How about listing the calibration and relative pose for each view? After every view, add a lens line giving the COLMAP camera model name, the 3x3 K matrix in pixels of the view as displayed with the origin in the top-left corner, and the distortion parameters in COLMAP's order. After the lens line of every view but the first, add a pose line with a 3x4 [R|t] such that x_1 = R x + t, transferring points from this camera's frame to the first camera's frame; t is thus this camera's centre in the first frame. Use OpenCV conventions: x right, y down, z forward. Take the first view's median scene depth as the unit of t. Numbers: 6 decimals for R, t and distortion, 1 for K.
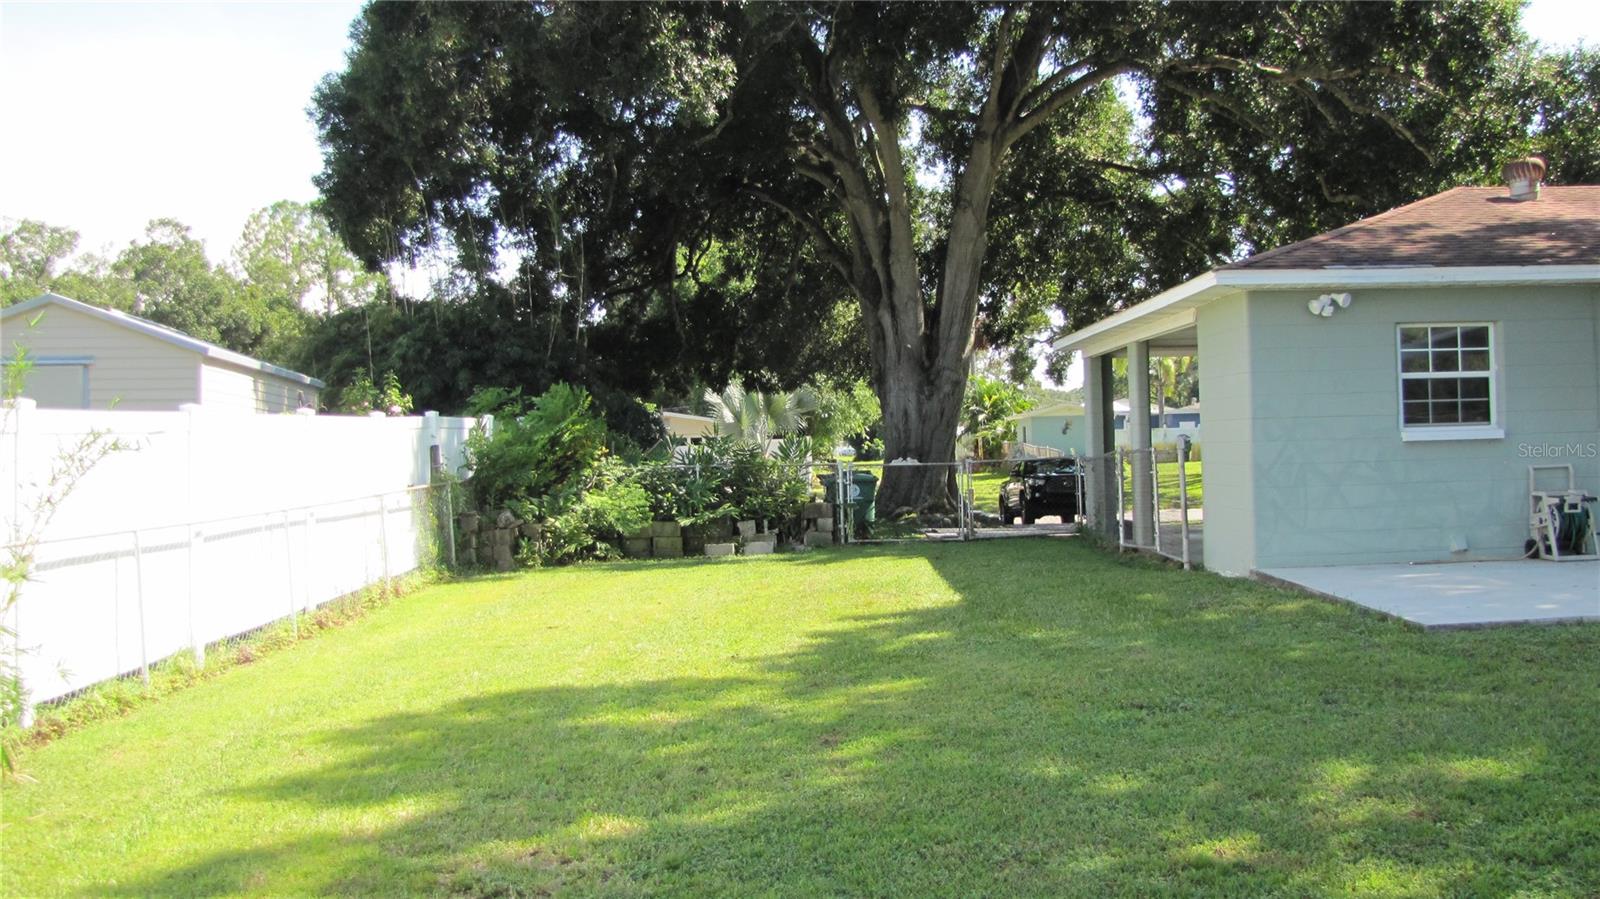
lens RADIAL K [[1444.0, 0, 800.0], [0, 1444.0, 449.5], [0, 0, 1]] dist [-0.208120, 0.272064]
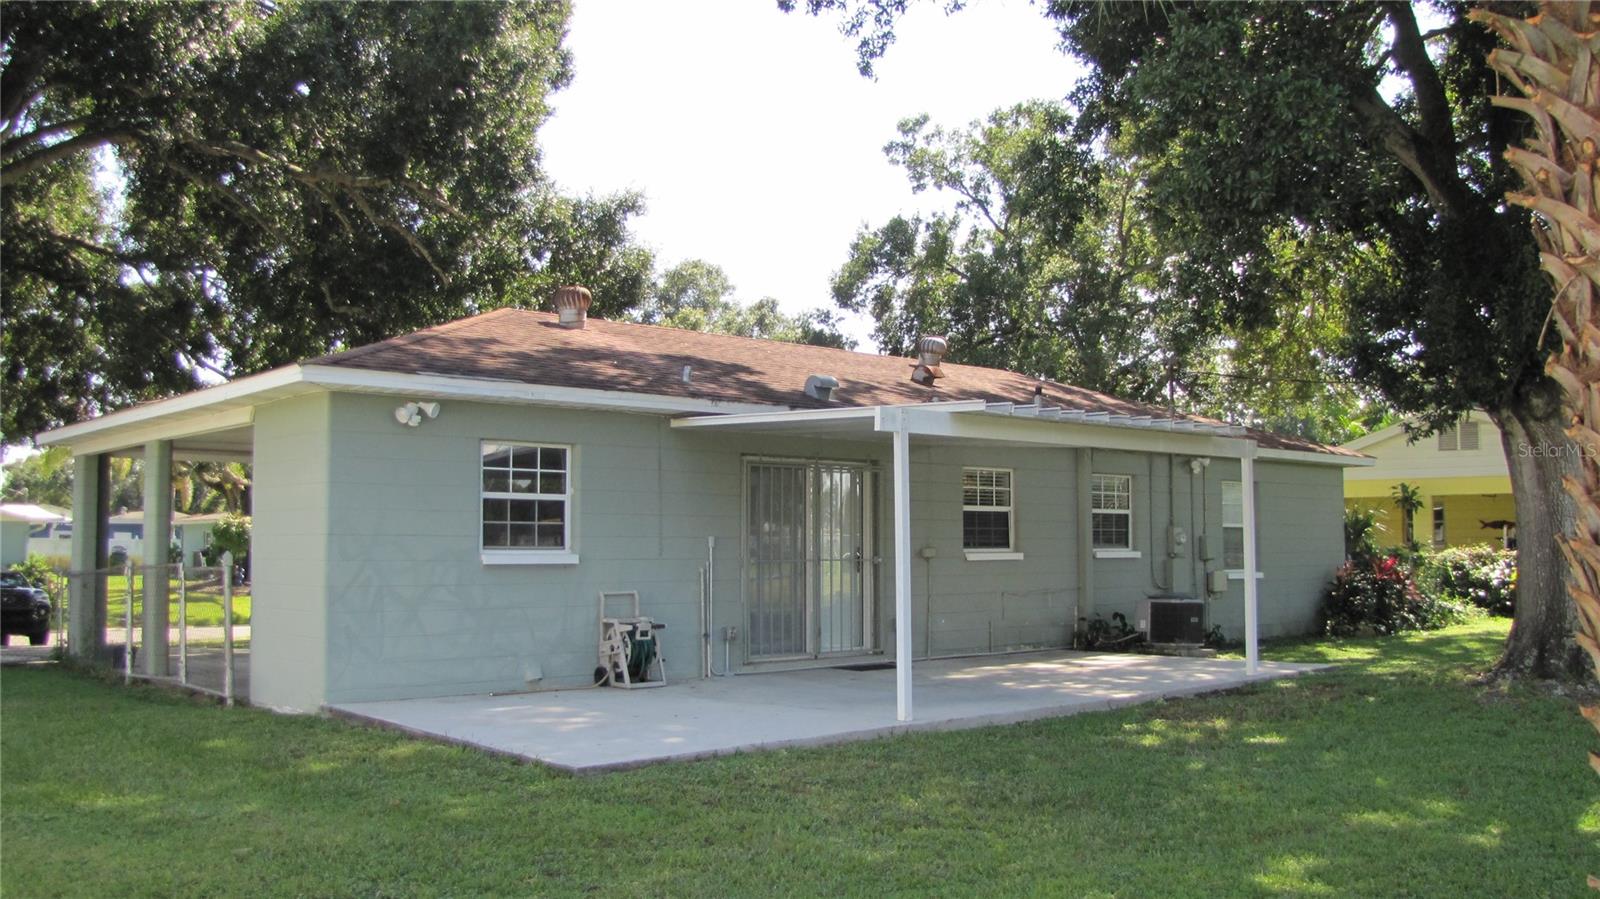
lens RADIAL K [[1444.0, 0, 800.0], [0, 1444.0, 449.5], [0, 0, 1]] dist [-0.208120, 0.272064]
pose [[0.742911, 0.071695, 0.665540, -0.051309], [-0.016797, 0.995931, -0.088538, -0.001294], [-0.669180, 0.054597, 0.741092, 0.132186]]
